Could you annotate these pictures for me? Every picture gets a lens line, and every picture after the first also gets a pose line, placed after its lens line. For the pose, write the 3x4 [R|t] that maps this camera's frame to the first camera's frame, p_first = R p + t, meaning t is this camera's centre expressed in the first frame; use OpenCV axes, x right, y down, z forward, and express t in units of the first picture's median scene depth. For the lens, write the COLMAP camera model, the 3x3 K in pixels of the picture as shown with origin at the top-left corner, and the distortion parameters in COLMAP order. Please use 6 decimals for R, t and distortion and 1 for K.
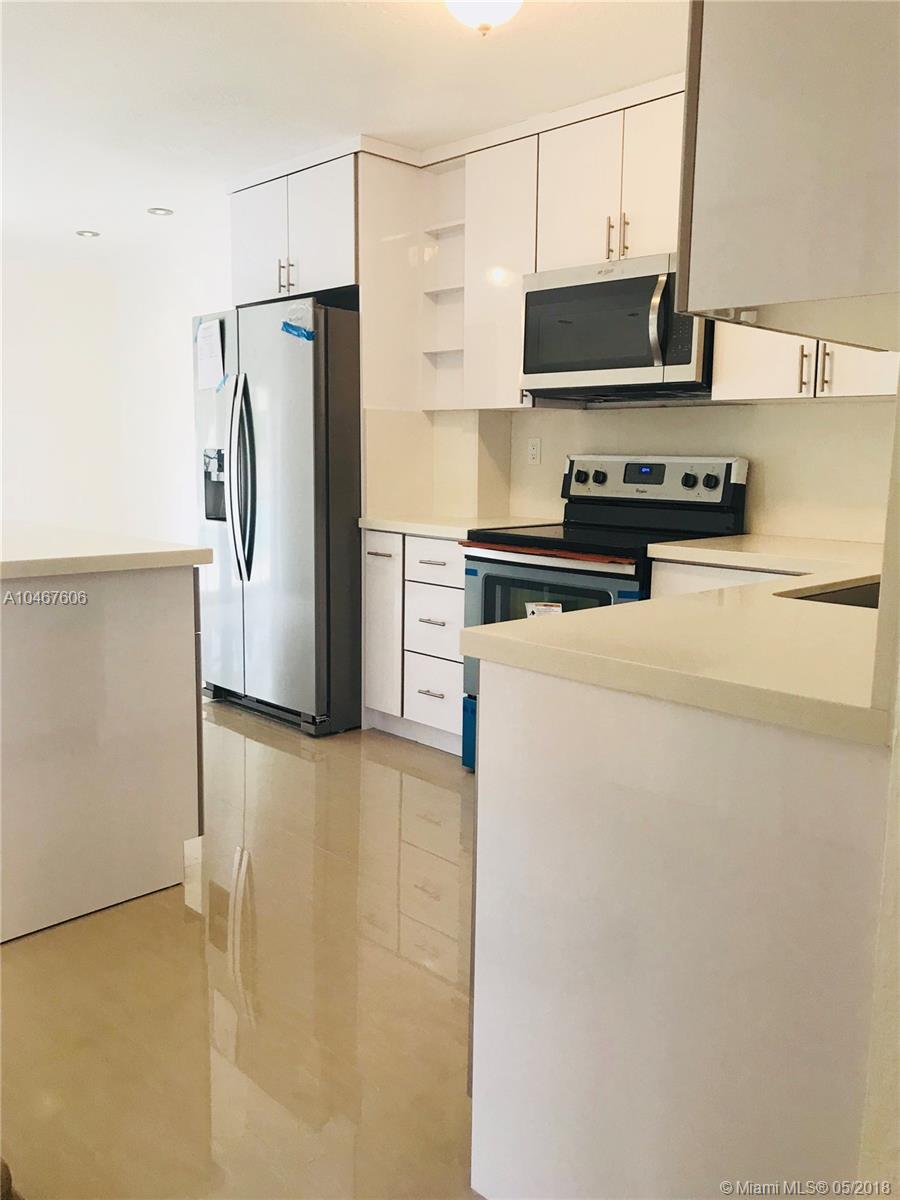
lens RADIAL K [[993.5, 0, 450.0], [0, 993.5, 600.0], [0, 0, 1]] dist [0.088788, -0.100034]
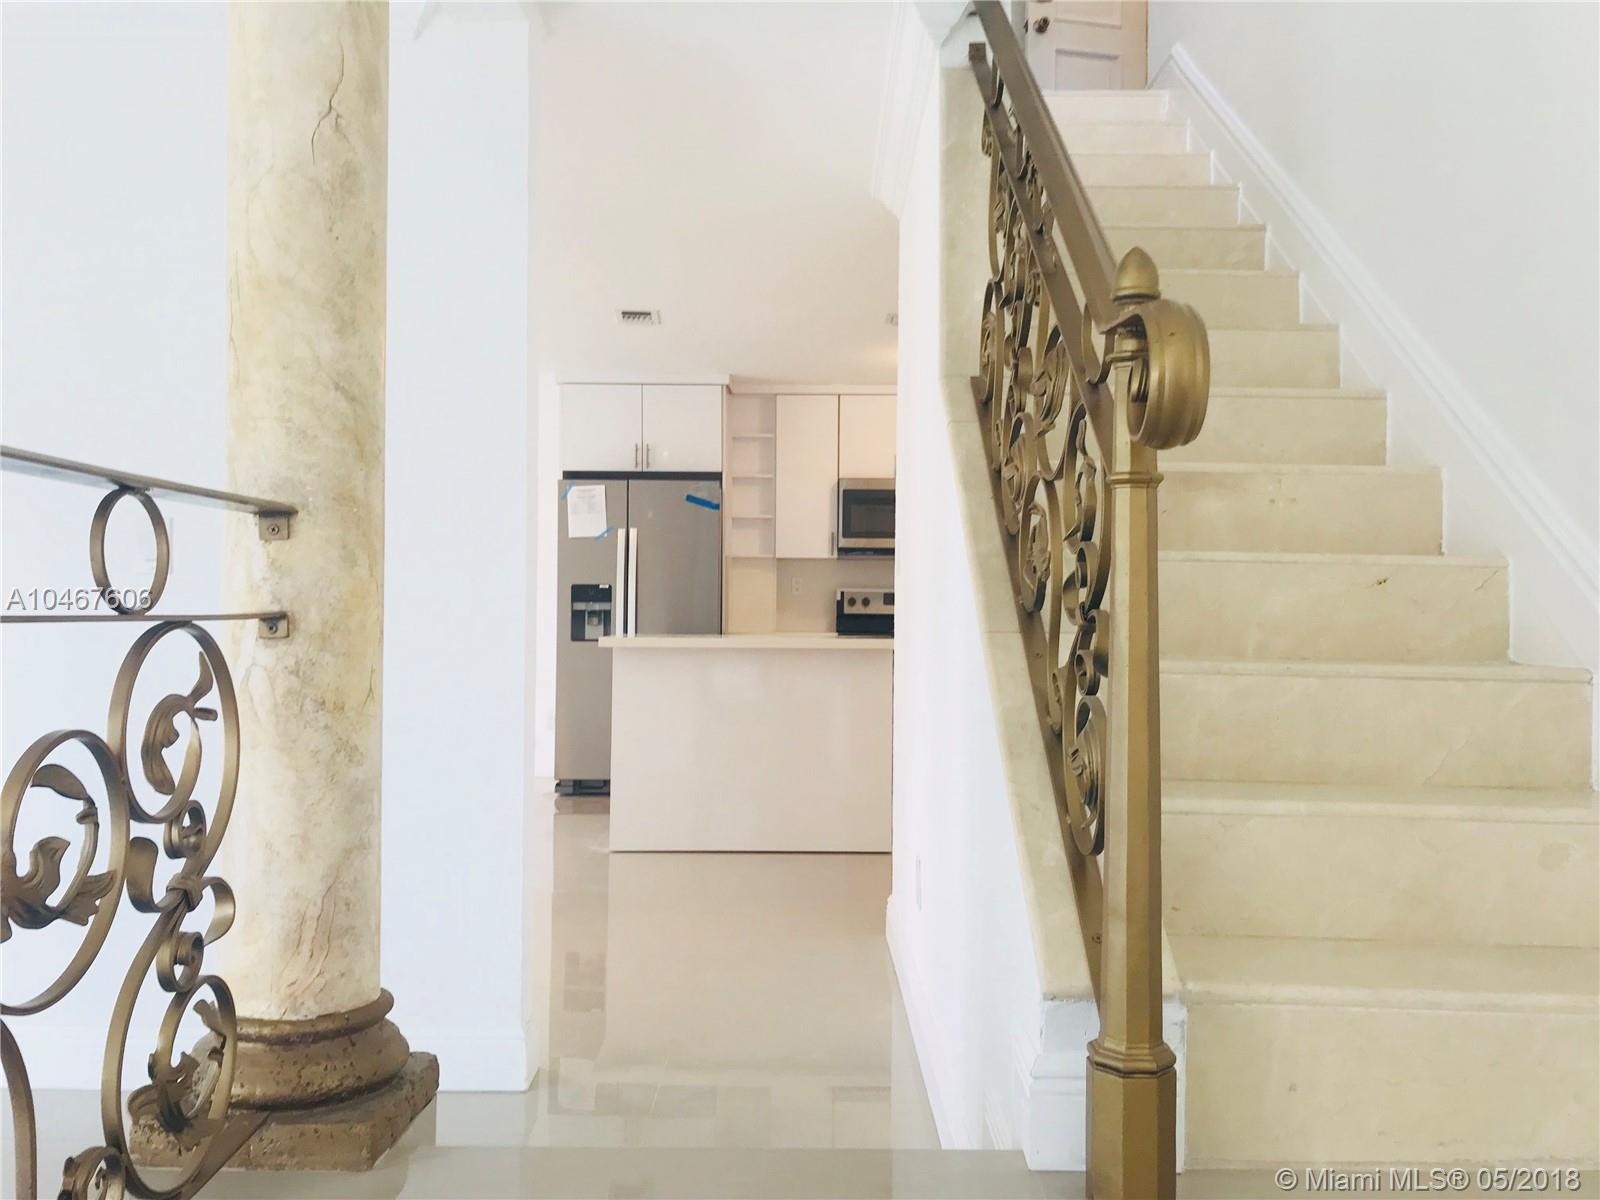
lens RADIAL K [[1324.7, 0, 800.0], [0, 1324.7, 600.0], [0, 0, 1]] dist [0.088788, -0.100034]
pose [[0.683502, -0.007221, 0.729912, -1.437712], [0.105628, 0.990405, -0.089113, 0.051626], [-0.722265, 0.138008, 0.677707, -0.360323]]
